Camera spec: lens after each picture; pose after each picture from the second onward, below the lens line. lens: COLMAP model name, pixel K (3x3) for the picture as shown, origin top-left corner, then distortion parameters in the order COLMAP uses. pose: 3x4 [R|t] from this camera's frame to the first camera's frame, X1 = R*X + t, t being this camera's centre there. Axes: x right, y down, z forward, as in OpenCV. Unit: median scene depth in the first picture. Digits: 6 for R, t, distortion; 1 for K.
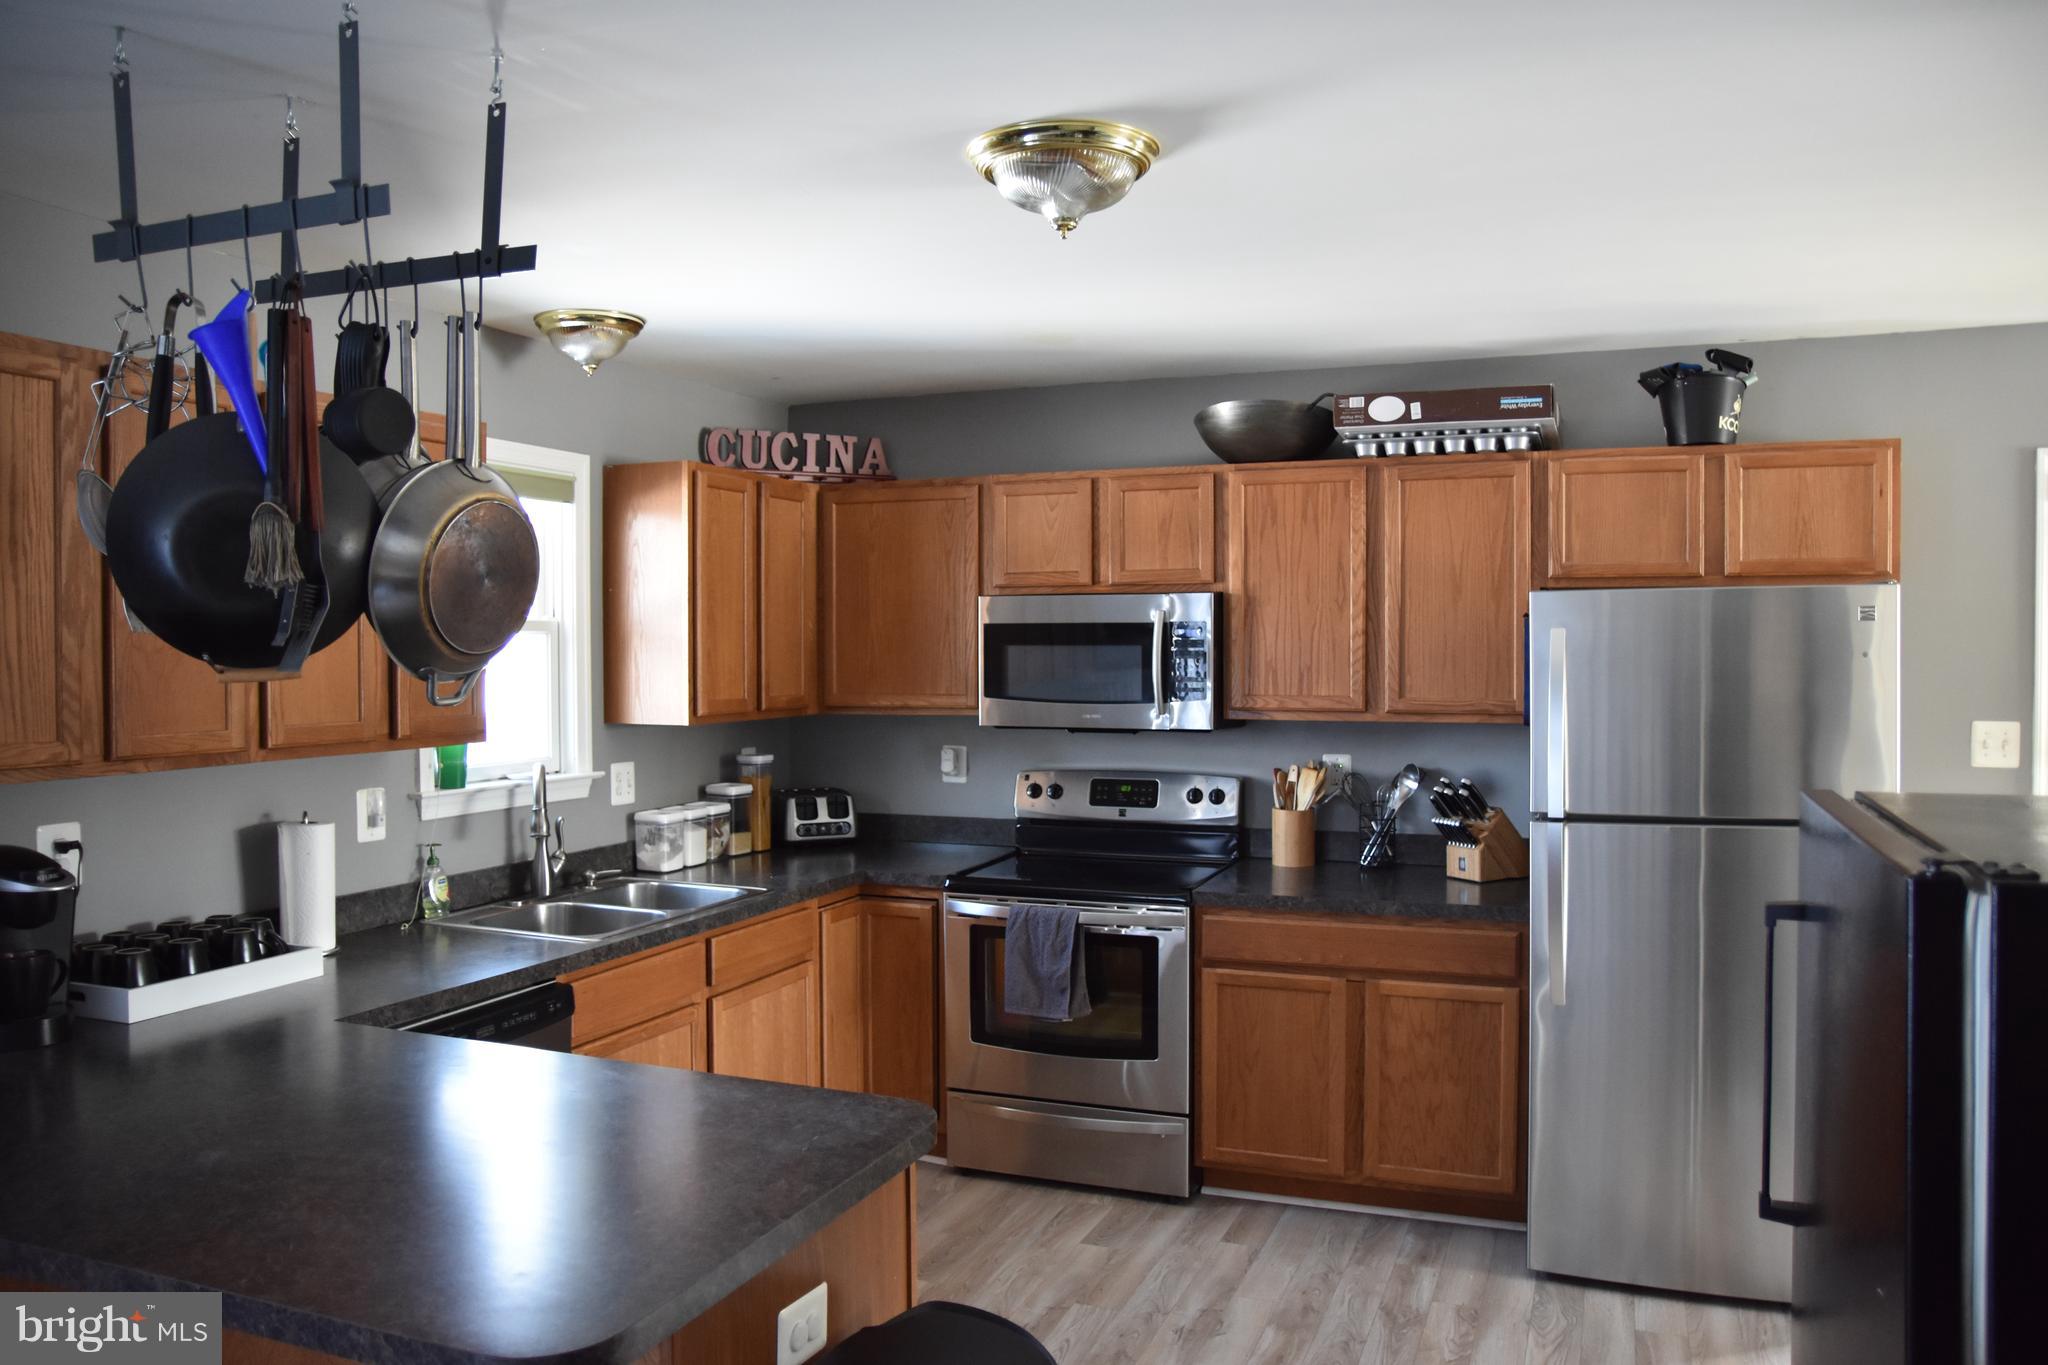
lens RADIAL K [[1517.3, 0, 1021.8], [0, 1517.3, 682.3], [0, 0, 1]] dist [-0.123187, 0.094146]
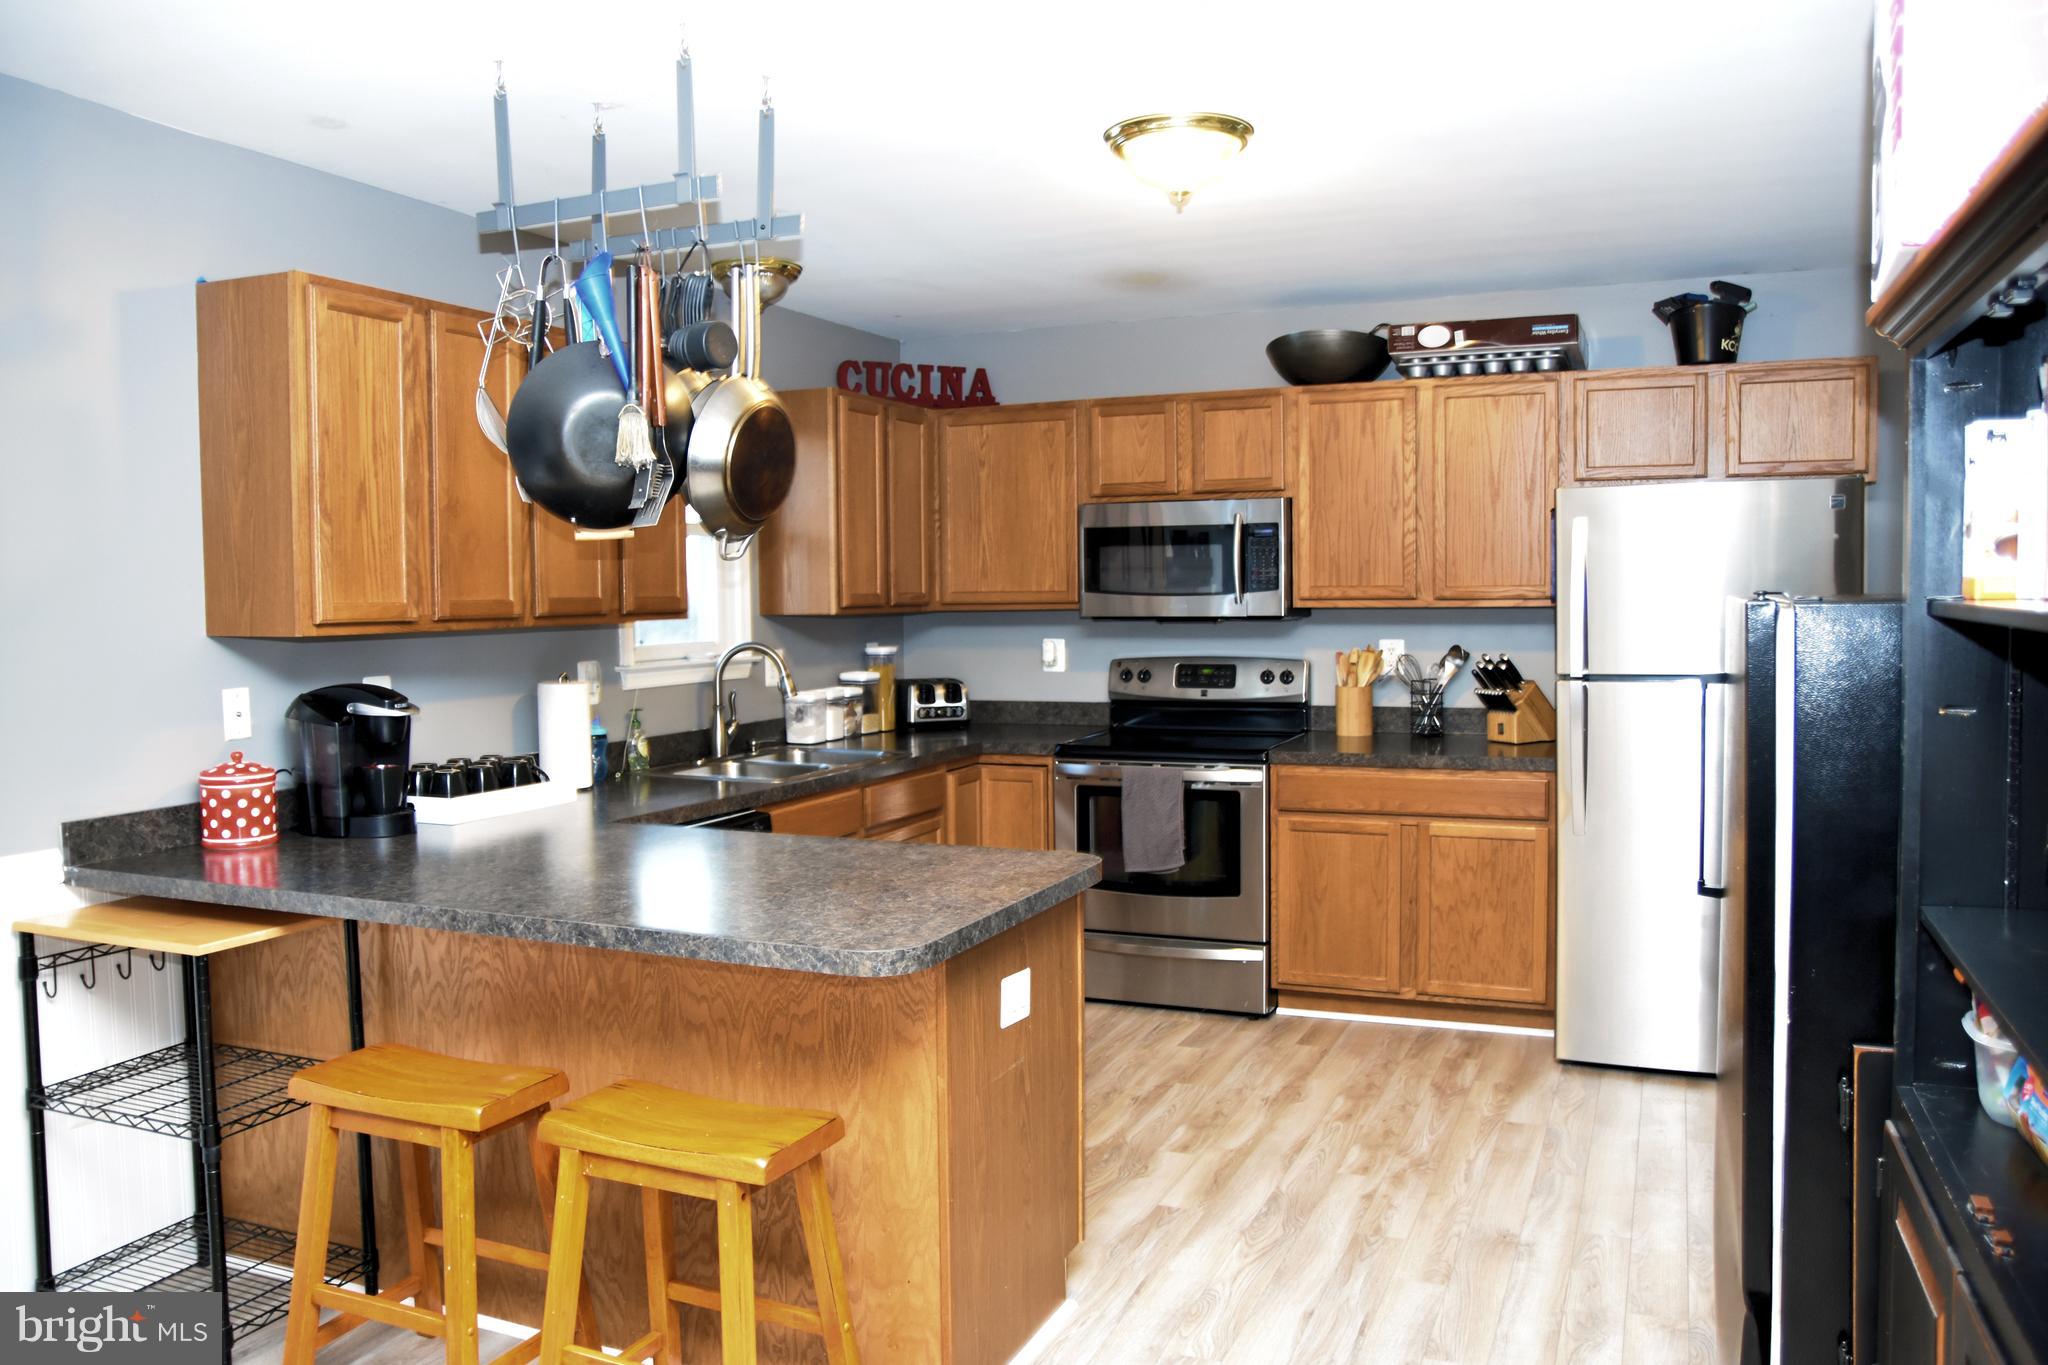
lens RADIAL K [[1517.3, 0, 1036.9], [0, 1517.3, 669.6], [0, 0, 1]] dist [-0.123187, 0.094146]
pose [[0.999724, -0.007098, -0.022405, -0.042212], [0.007823, 0.999444, 0.032410, 0.037360], [0.022162, -0.032576, 0.999224, -0.180564]]
